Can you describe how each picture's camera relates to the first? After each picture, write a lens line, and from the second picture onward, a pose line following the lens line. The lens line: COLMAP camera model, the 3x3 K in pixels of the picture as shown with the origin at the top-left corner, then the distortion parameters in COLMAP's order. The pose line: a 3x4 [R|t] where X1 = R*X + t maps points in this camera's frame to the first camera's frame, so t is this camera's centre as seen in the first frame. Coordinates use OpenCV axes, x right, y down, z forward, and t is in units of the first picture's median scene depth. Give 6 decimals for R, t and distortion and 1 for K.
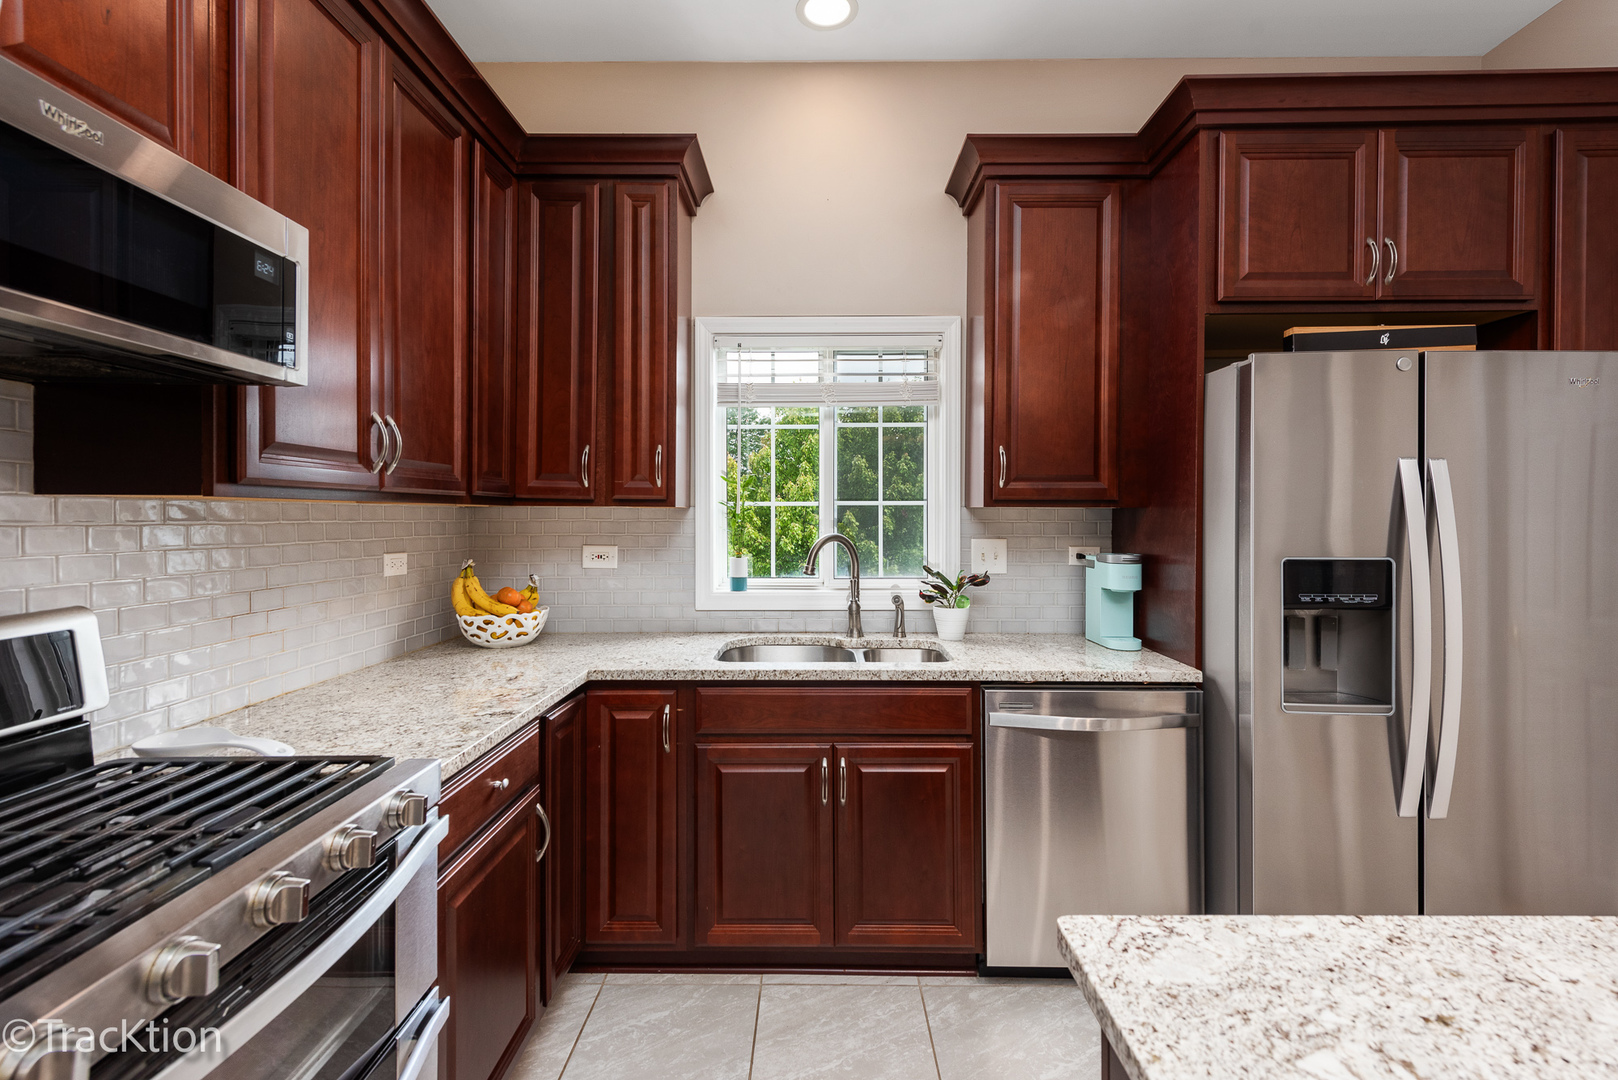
lens RADIAL K [[708.7, 0, 805.3], [0, 708.7, 525.2], [0, 0, 1]] dist [0.002018, -0.000391]
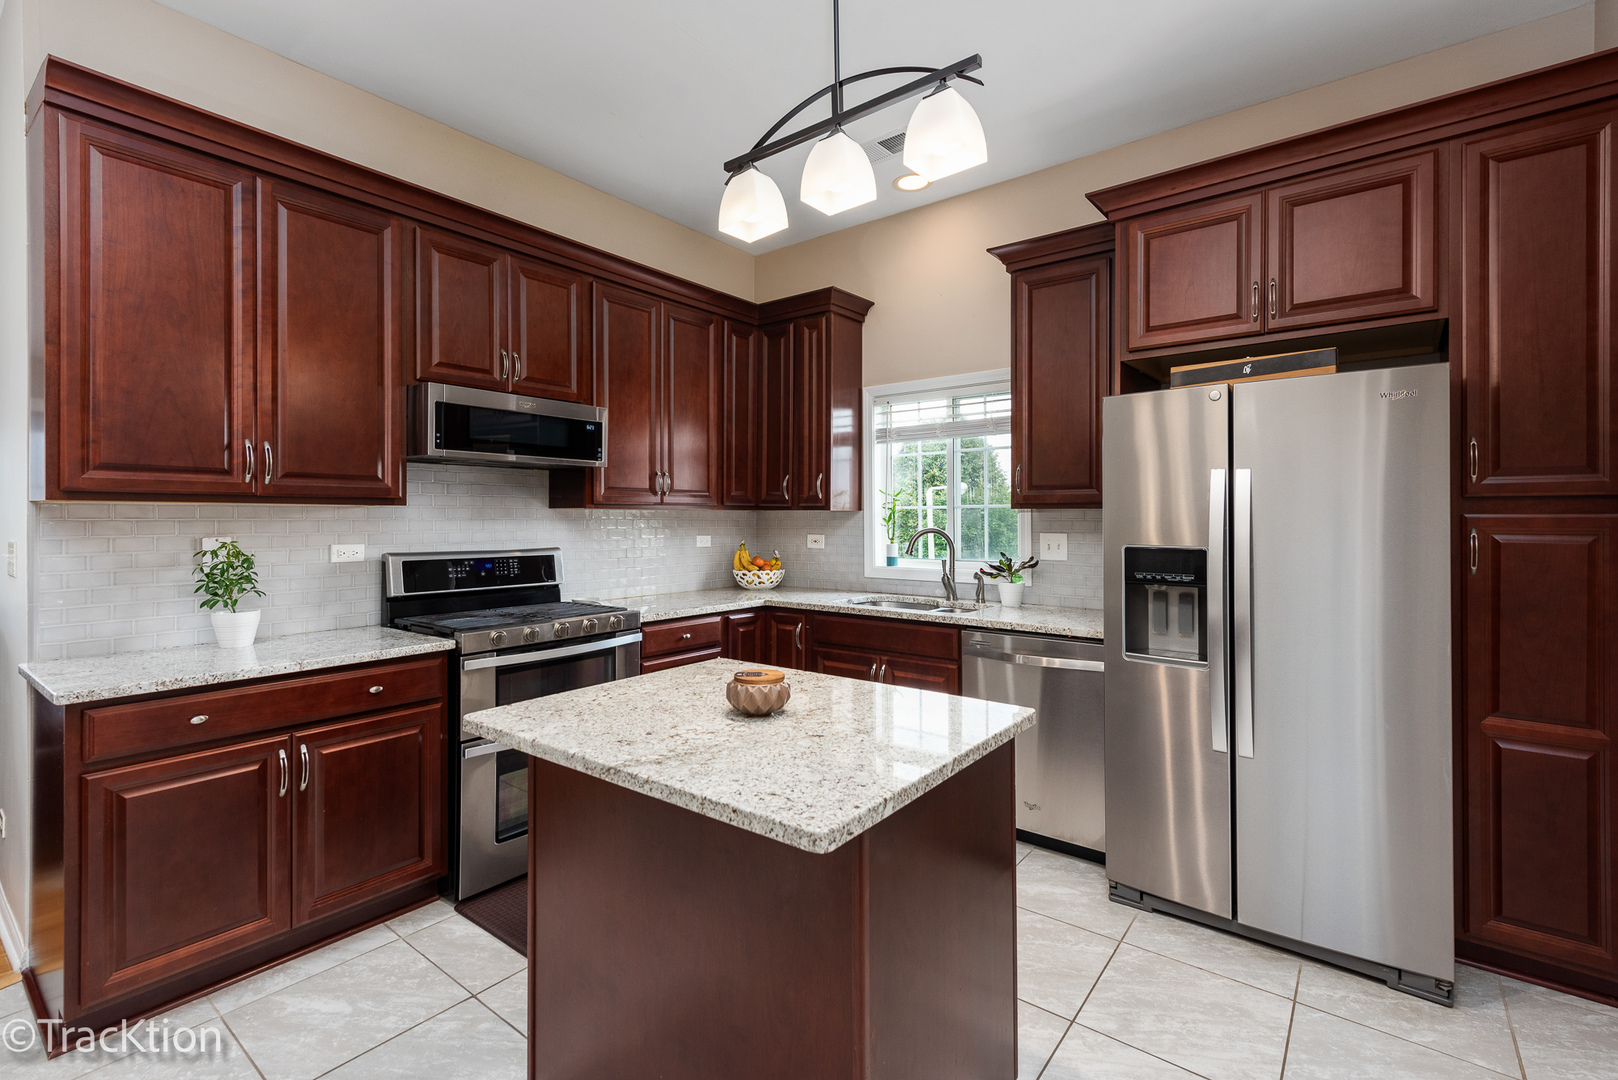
lens RADIAL K [[717.9, 0, 811.1], [0, 717.9, 530.0], [0, 0, 1]] dist [0.004304, -0.000119]
pose [[0.795806, 0.009979, -0.605469, 0.802540], [-0.007517, 0.999950, 0.006600, 0.009383], [0.605505, -0.000701, 0.795841, -0.360634]]
